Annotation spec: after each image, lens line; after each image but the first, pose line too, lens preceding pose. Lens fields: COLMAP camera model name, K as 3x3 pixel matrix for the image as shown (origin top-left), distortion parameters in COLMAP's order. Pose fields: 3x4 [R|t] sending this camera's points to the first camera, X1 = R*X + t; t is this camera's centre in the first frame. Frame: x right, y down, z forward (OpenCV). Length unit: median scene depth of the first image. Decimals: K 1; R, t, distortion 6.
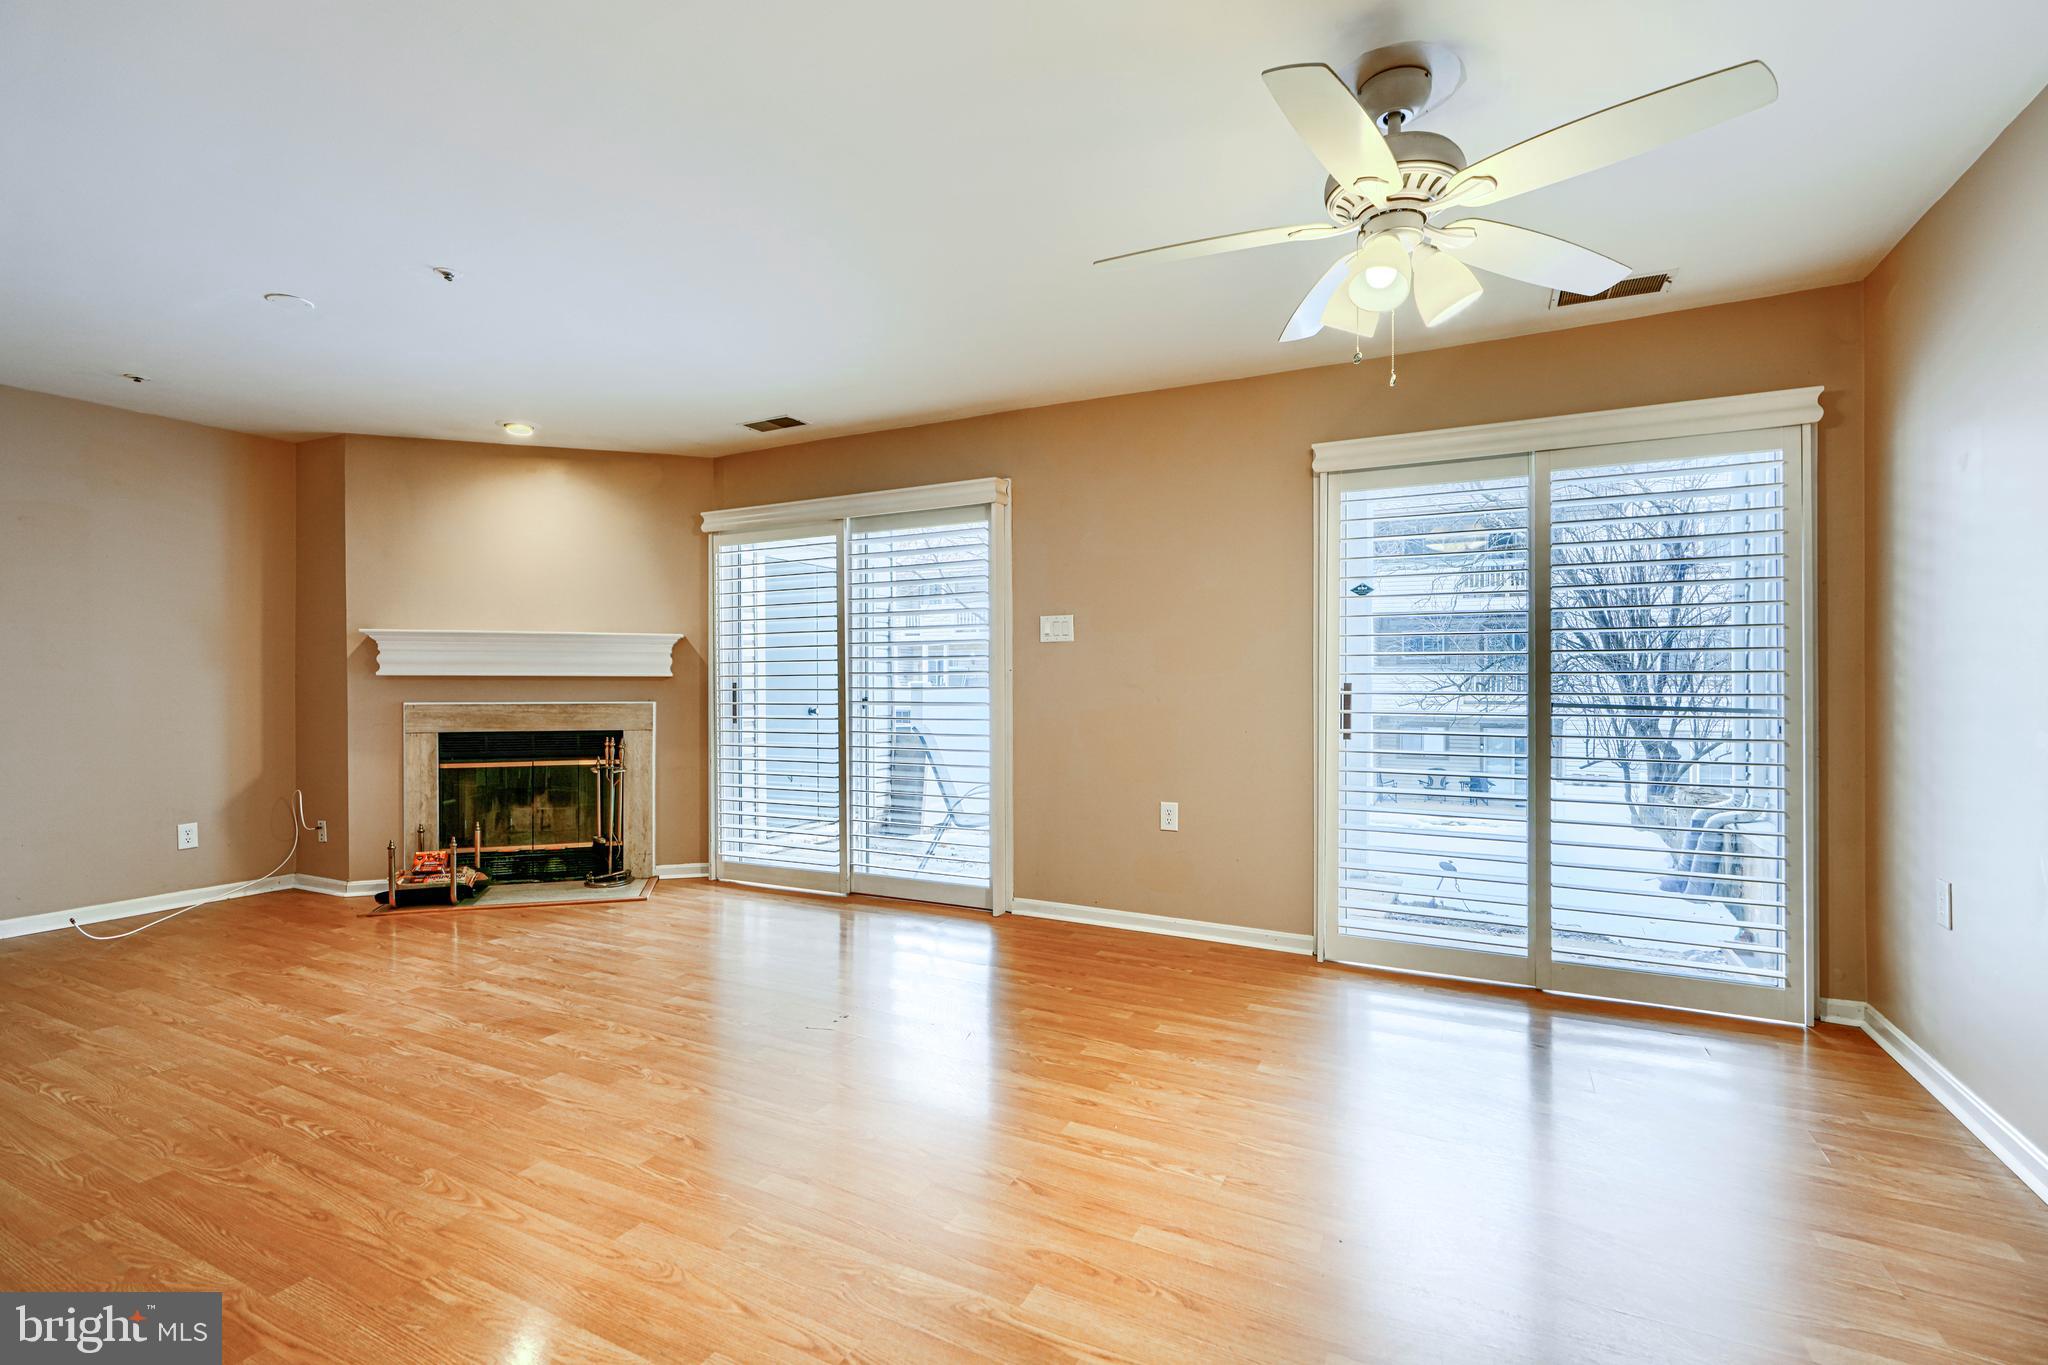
lens RADIAL K [[923.4, 0, 1023.6], [0, 923.4, 684.0], [0, 0, 1]] dist [-0.000123, -0.000215]
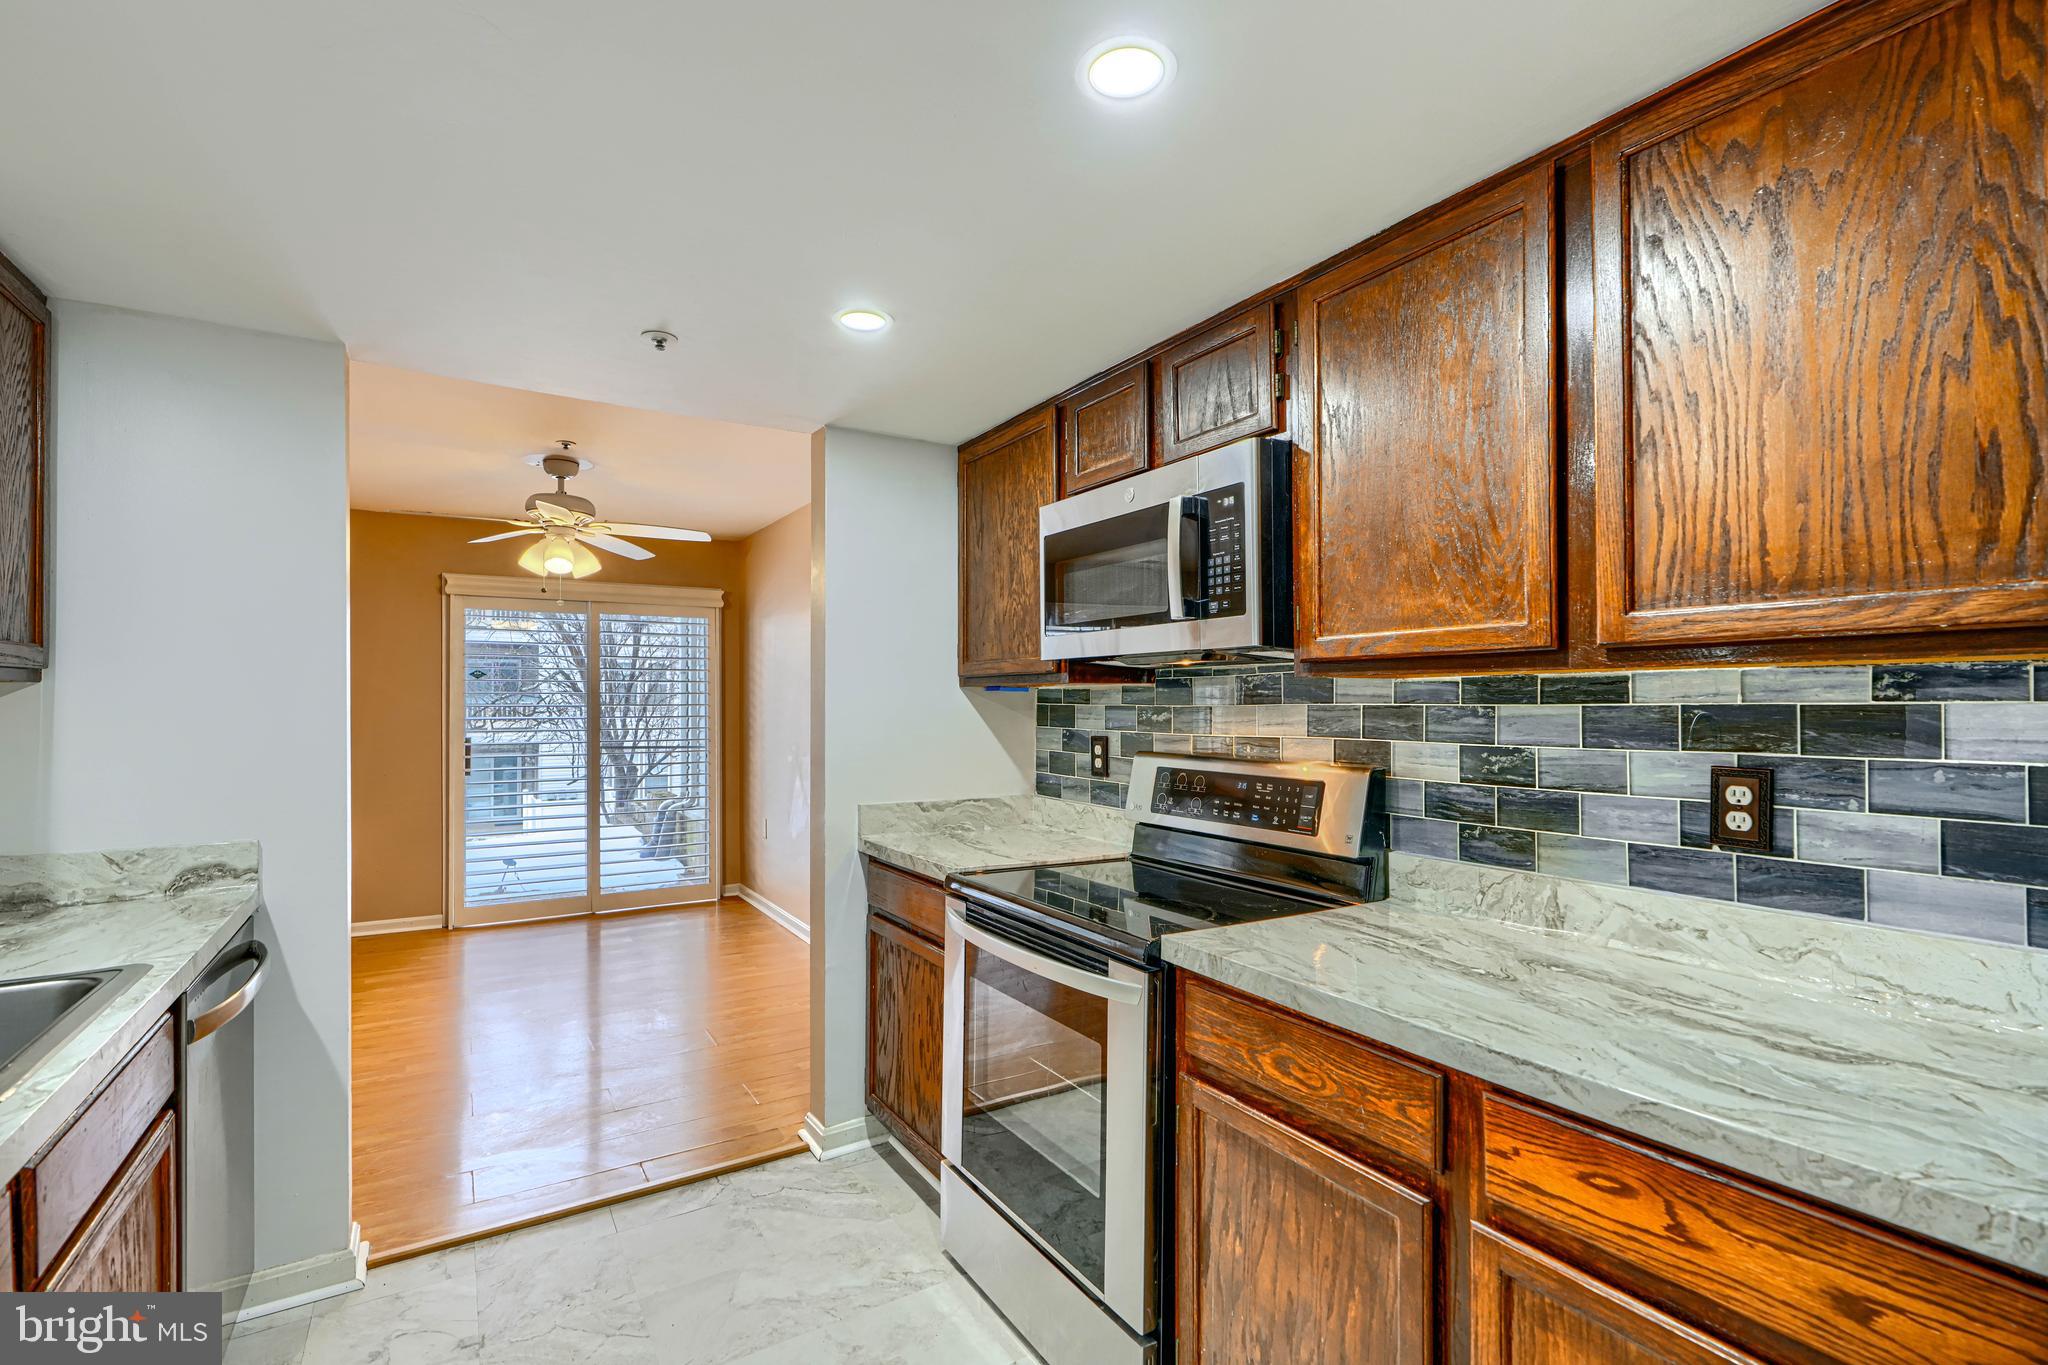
lens RADIAL K [[920.7, 0, 1021.9], [0, 920.7, 693.0], [0, 0, 1]] dist [0.000072, 0.000794]
pose [[0.517362, 0.007781, 0.855731, -0.410015], [0.004282, 0.999923, -0.011681, -0.046178], [-0.855756, 0.009708, 0.517289, -0.473357]]
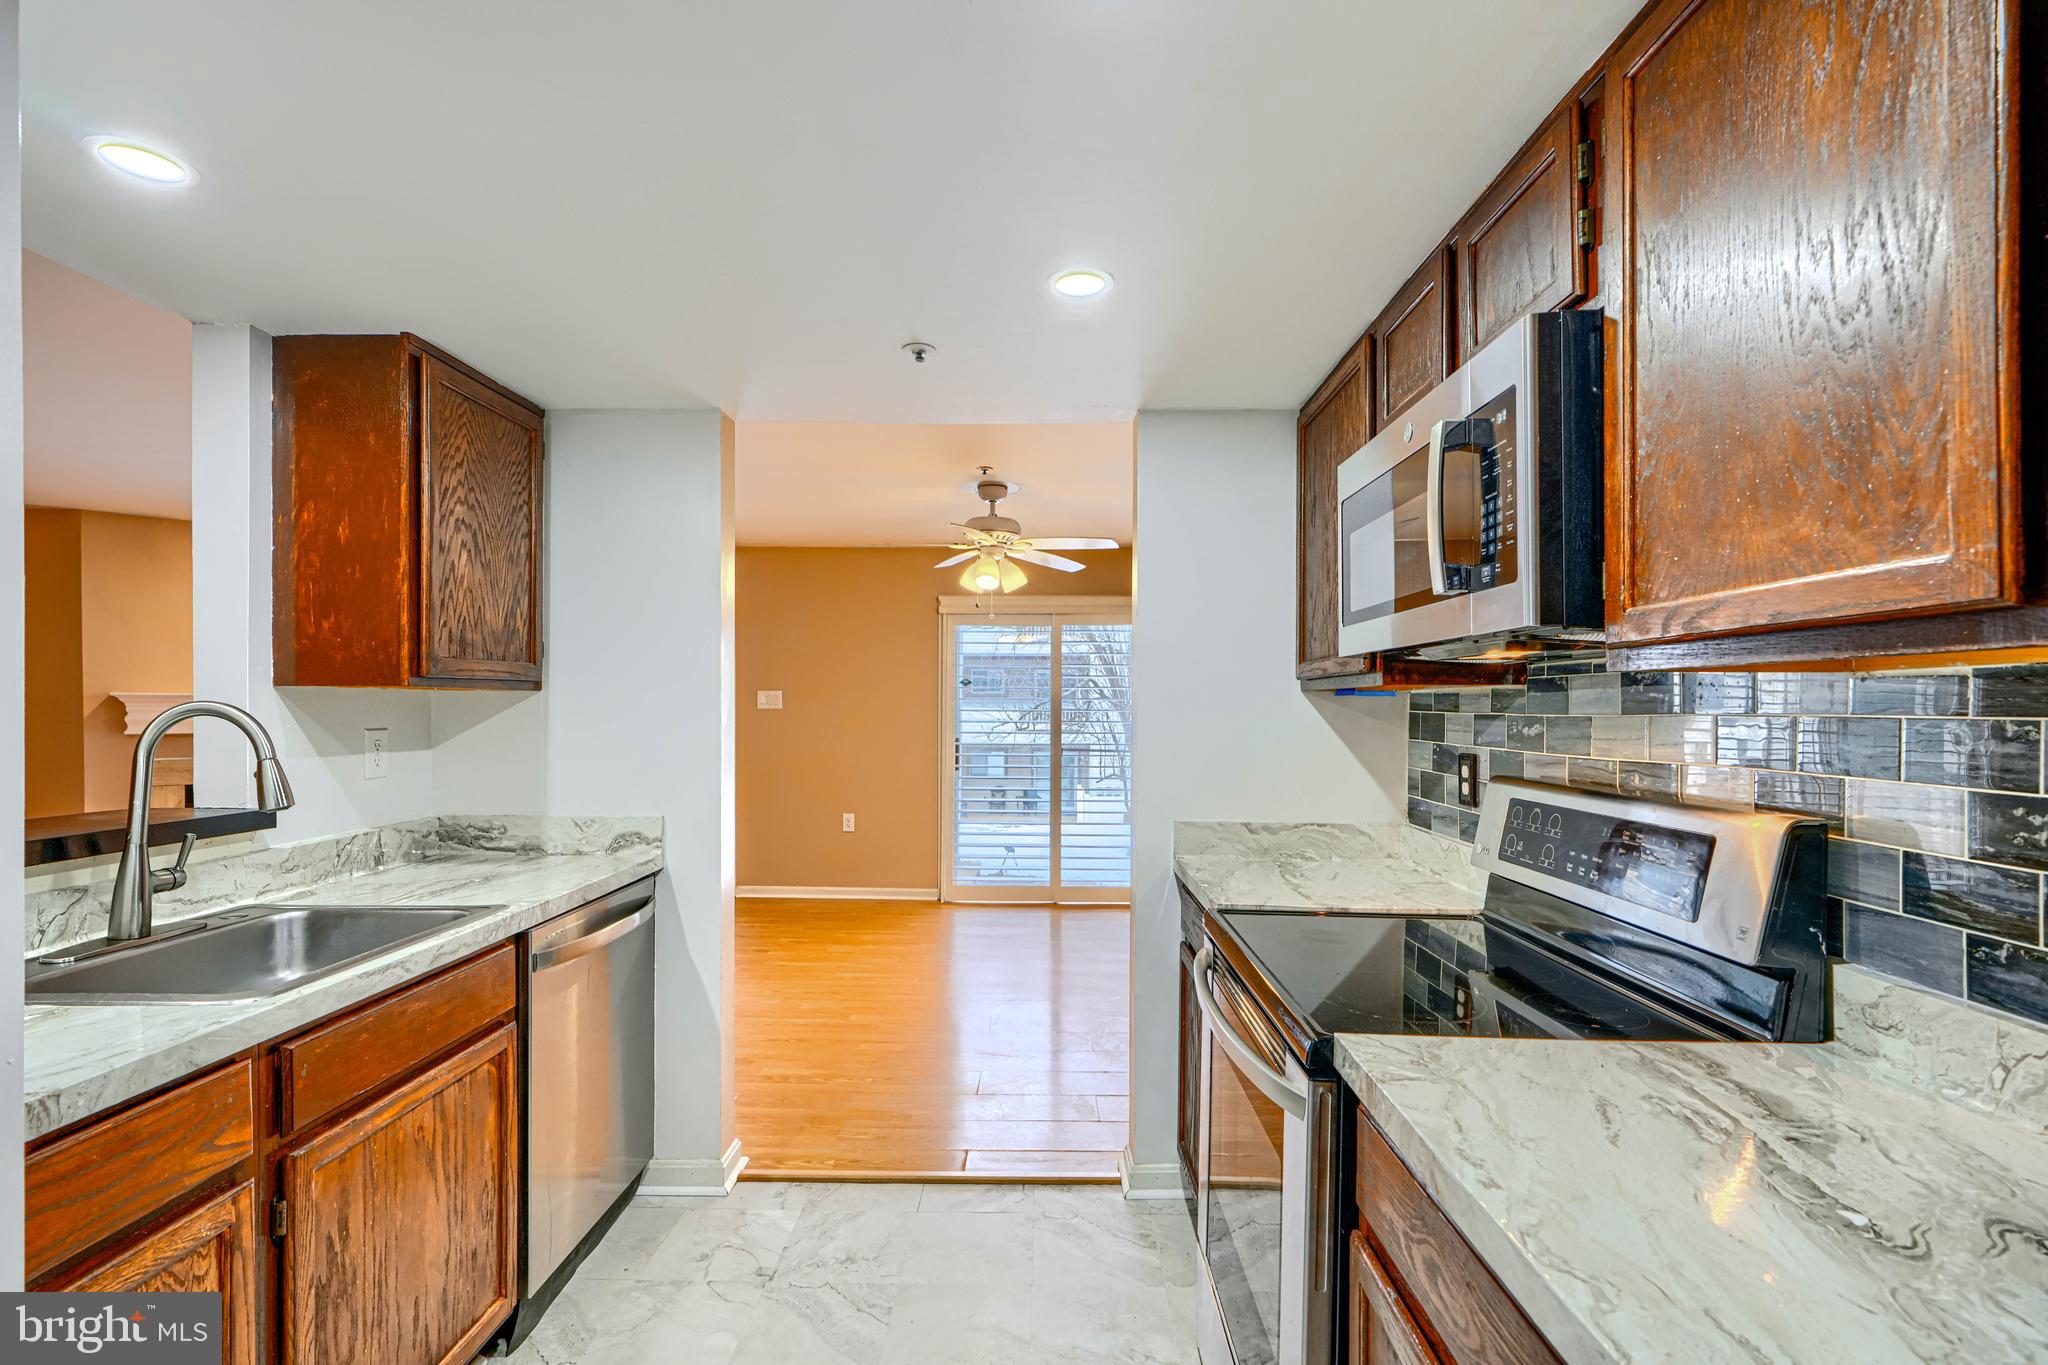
lens RADIAL K [[925.8, 0, 1030.8], [0, 925.8, 703.1], [0, 0, 1]] dist [-0.000168, 0.000017]
pose [[0.897462, 0.005330, 0.441059, -0.254410], [-0.001939, 0.999965, -0.008138, -0.046188], [-0.441087, 0.006448, 0.897441, -0.534493]]
